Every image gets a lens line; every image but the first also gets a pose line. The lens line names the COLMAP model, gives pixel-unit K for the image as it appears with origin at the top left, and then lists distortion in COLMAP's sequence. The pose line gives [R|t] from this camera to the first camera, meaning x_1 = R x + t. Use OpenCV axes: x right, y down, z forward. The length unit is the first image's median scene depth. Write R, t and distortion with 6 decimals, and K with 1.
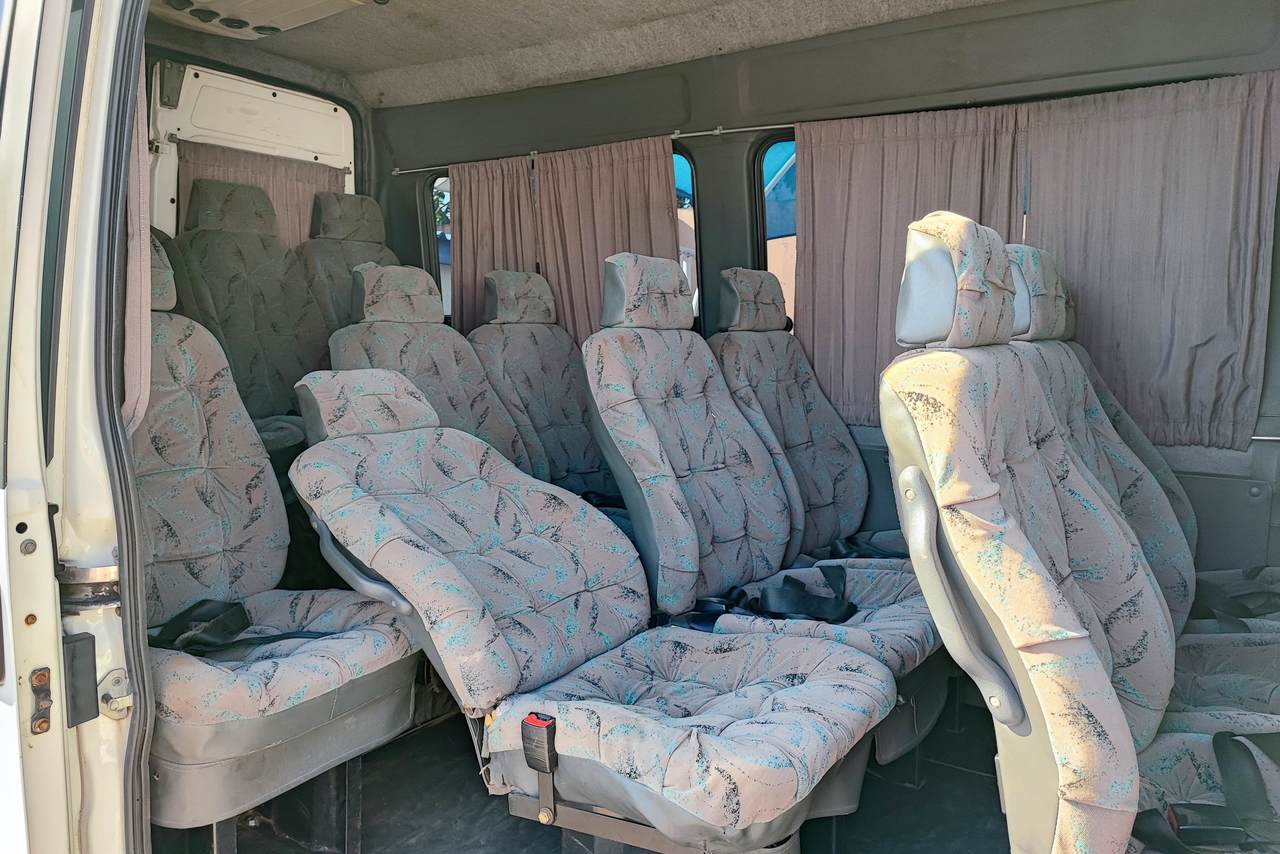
lens RADIAL K [[945.6, 0, 637.1], [0, 945.6, 456.4], [0, 0, 1]] dist [0.035048, -0.031363]
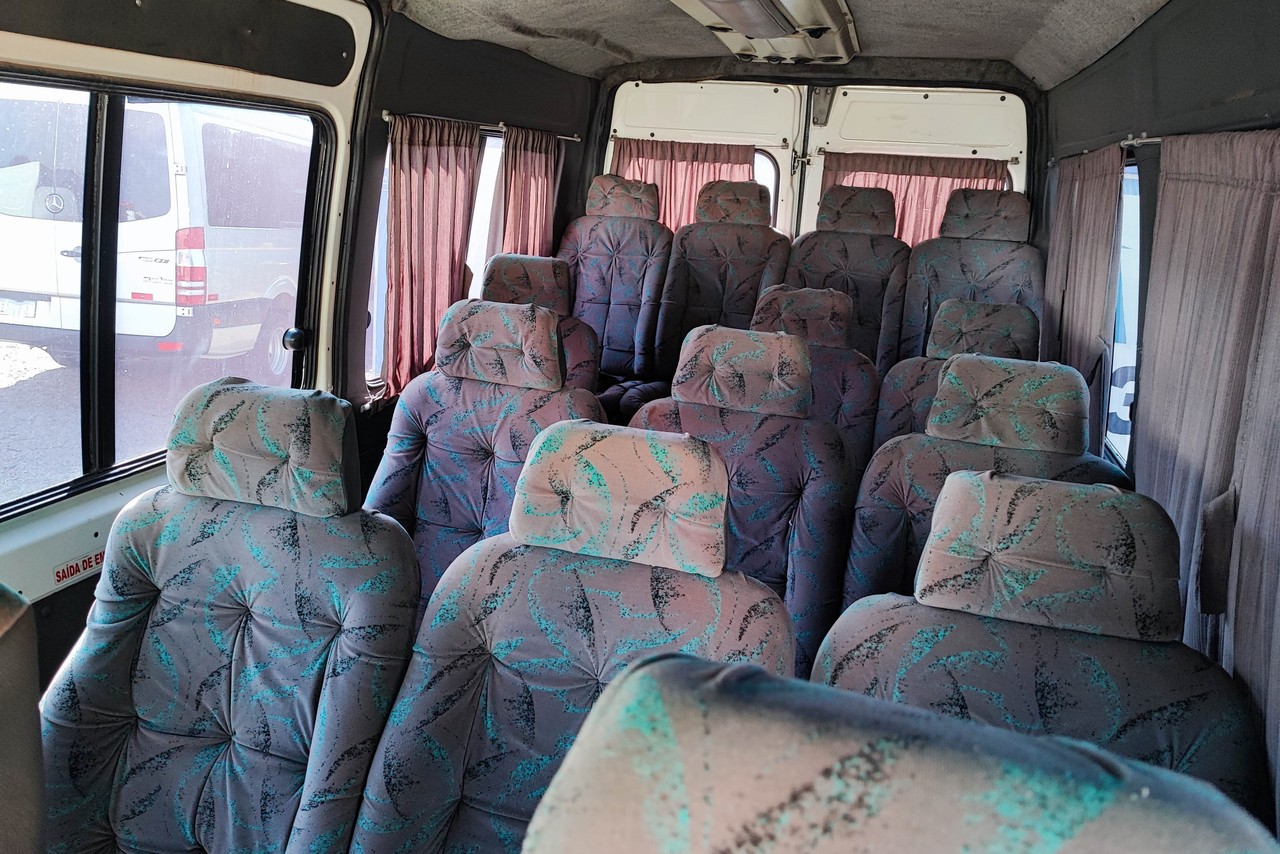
lens RADIAL K [[945.6, 0, 636.8], [0, 945.6, 423.3], [0, 0, 1]] dist [0.035048, -0.031363]
pose [[0.273005, 0.255714, -0.927404, 0.921992], [-0.181843, 0.960363, 0.211271, -0.324276], [0.944670, 0.110964, 0.308684, 0.689796]]
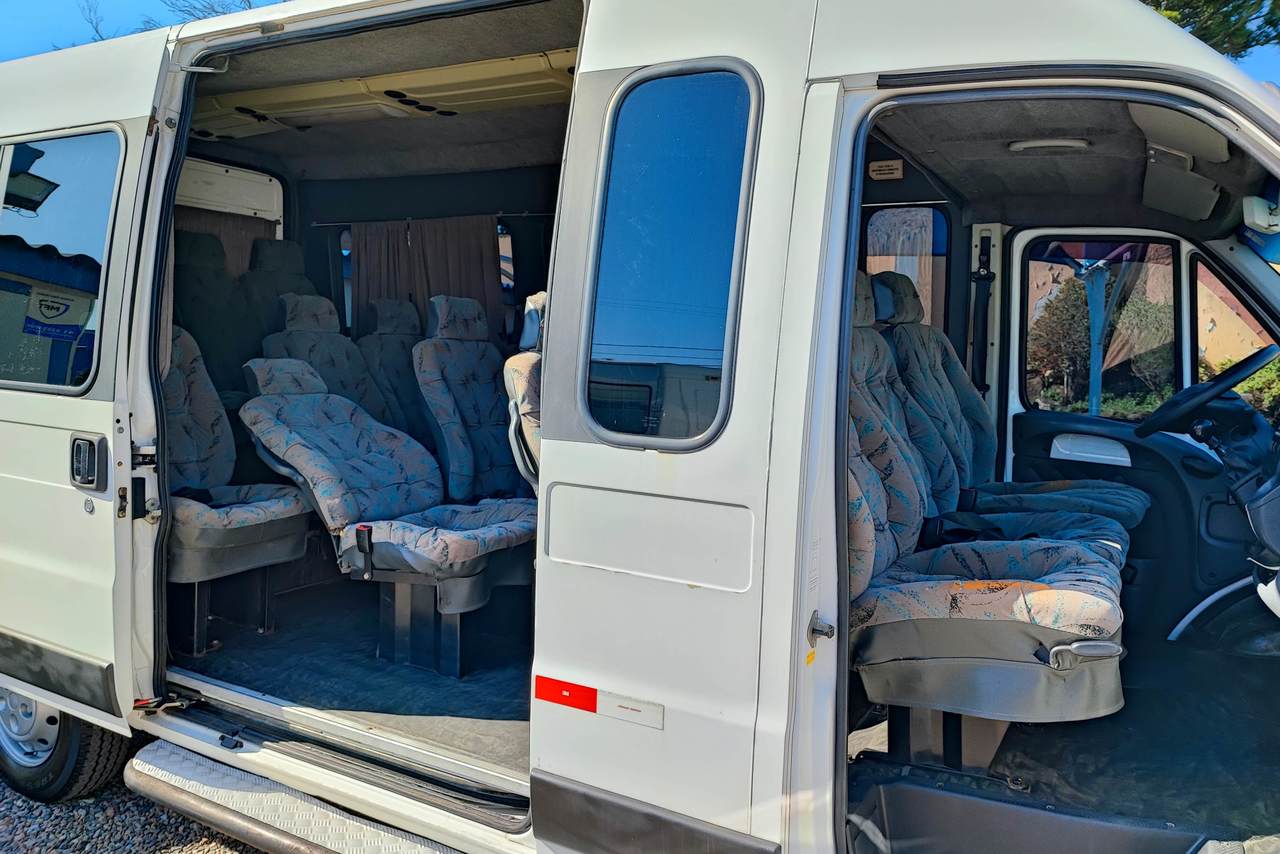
lens RADIAL K [[945.6, 0, 635.2], [0, 945.6, 452.7], [0, 0, 1]] dist [0.035048, -0.031363]
pose [[0.997532, 0.020691, 0.067093, 0.236045], [-0.019357, 0.999603, -0.020476, 0.101820], [-0.067490, 0.019126, 0.997537, -0.756606]]
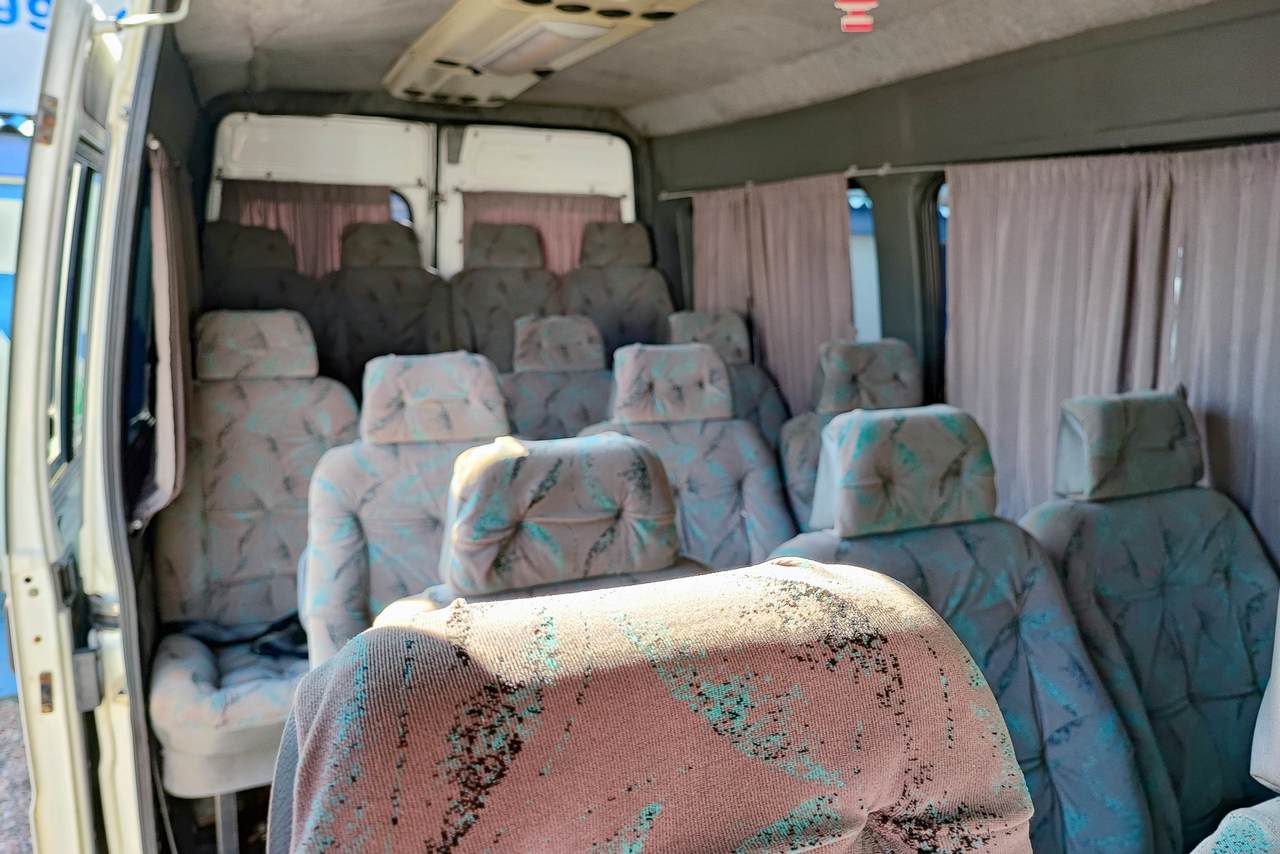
lens RADIAL K [[945.6, 0, 622.9], [0, 945.6, 457.0], [0, 0, 1]] dist [0.035048, -0.031363]
pose [[0.829484, 0.121188, -0.545225, 0.549907], [-0.079648, 0.991866, 0.099289, -0.204769], [0.552823, -0.038933, 0.832389, 0.173513]]
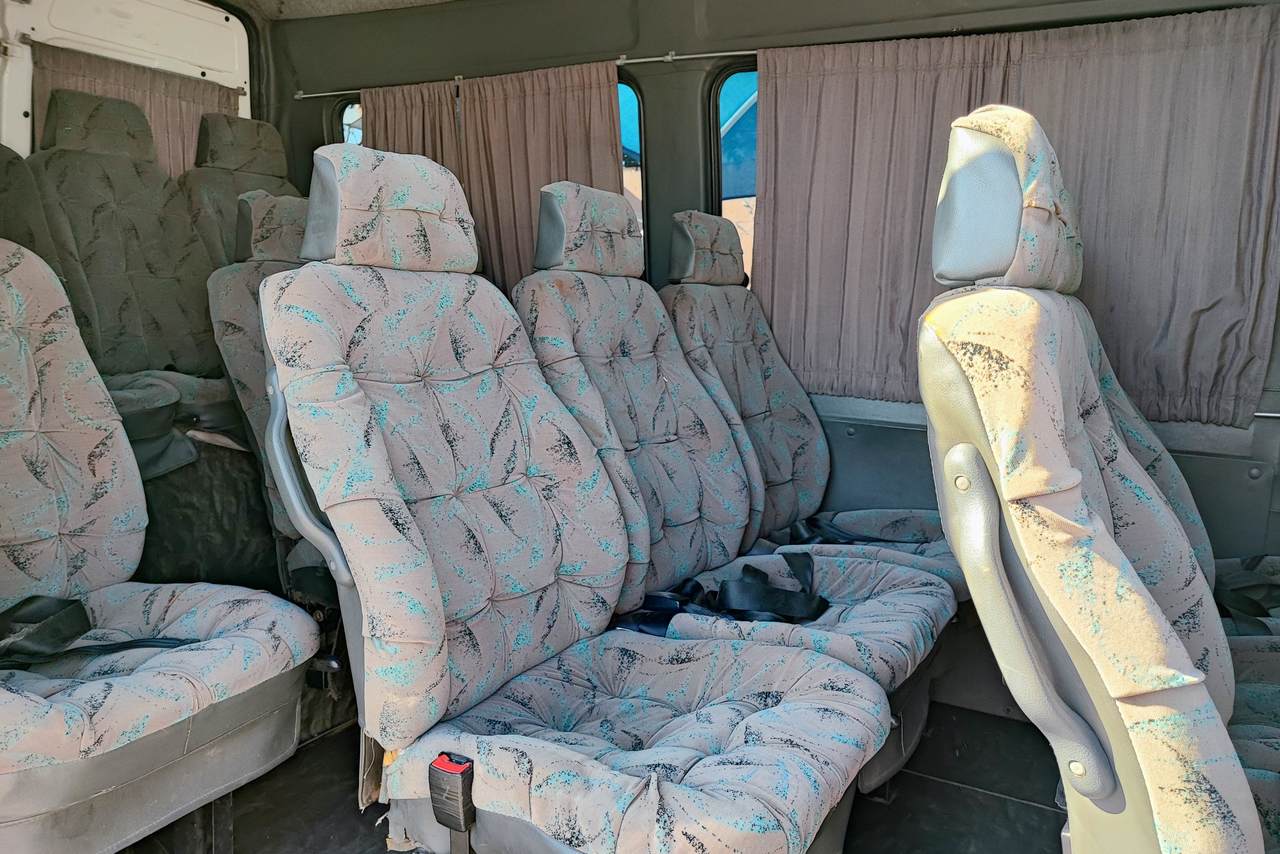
lens RADIAL K [[945.6, 0, 644.5], [0, 945.6, 459.6], [0, 0, 1]] dist [0.035048, -0.031363]
pose [[0.996527, 0.011657, 0.082446, -0.009240], [-0.014614, 0.999268, 0.035361, 0.000049], [-0.081973, -0.036443, 0.995968, 0.155417]]
